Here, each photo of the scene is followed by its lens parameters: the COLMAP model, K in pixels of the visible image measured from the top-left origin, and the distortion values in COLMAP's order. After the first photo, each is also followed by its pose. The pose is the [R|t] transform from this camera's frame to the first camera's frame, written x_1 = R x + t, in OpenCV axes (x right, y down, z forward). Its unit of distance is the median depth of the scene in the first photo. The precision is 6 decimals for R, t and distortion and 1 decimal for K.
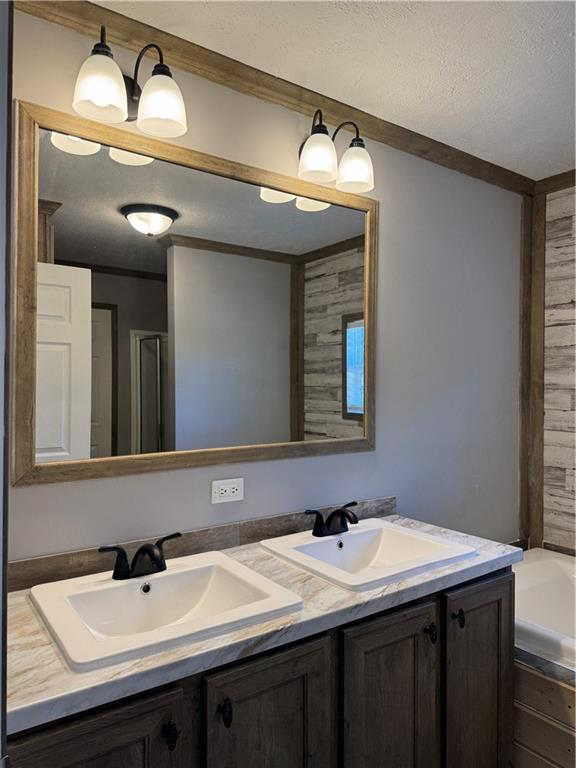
lens RADIAL K [[539.8, 0, 282.5], [0, 539.8, 385.5], [0, 0, 1]] dist [0.081133, -0.106178]
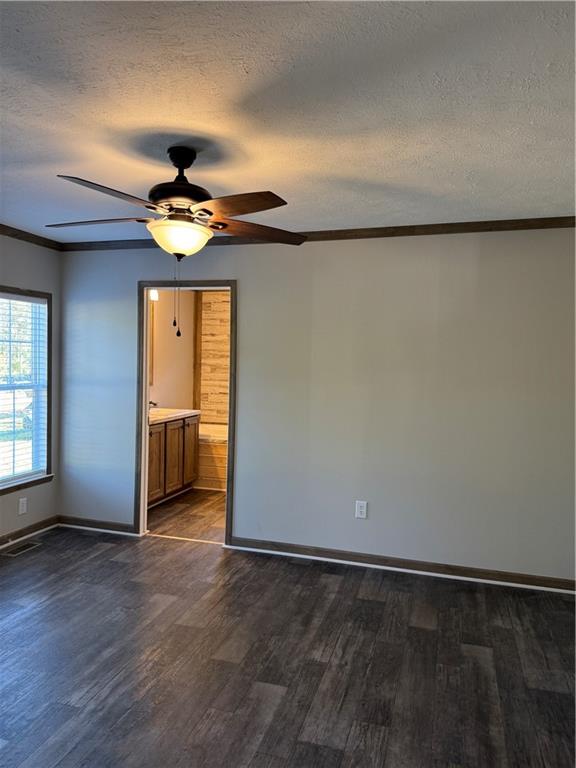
lens RADIAL K [[539.8, 0, 286.3], [0, 539.8, 379.5], [0, 0, 1]] dist [0.081133, -0.106178]
pose [[0.788829, -0.004439, 0.614596, -1.030754], [-0.016222, 0.999475, 0.028039, -0.004318], [-0.614398, -0.032088, 0.788343, -1.689508]]
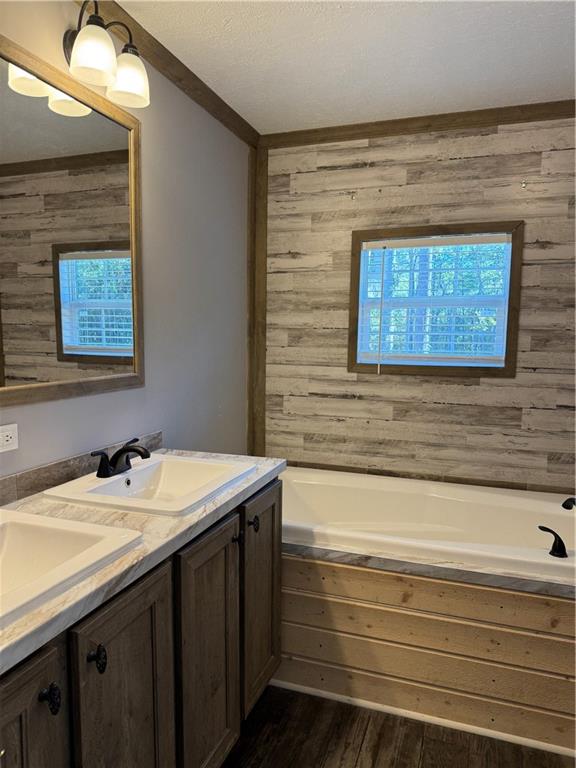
lens RADIAL K [[539.8, 0, 280.3], [0, 539.8, 389.2], [0, 0, 1]] dist [0.081133, -0.106178]
pose [[0.825265, -0.052478, 0.562302, -0.178265], [-0.006656, 0.994700, 0.102601, 0.021771], [-0.564707, -0.088415, 0.820542, 0.051641]]
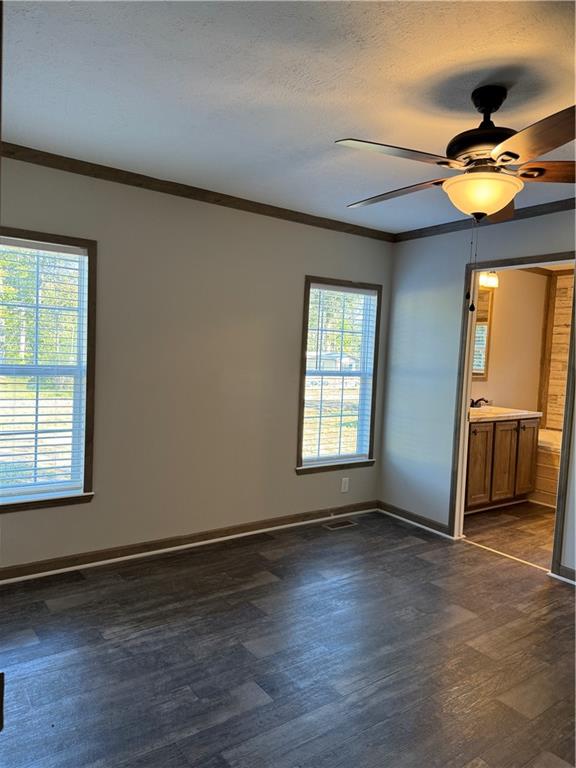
lens RADIAL K [[539.8, 0, 284.0], [0, 539.8, 382.5], [0, 0, 1]] dist [0.081133, -0.106178]
pose [[0.999043, 0.040982, 0.015250, -0.849561], [-0.041709, 0.997834, 0.050874, 0.032162], [-0.013132, -0.051462, 0.998589, -1.623853]]
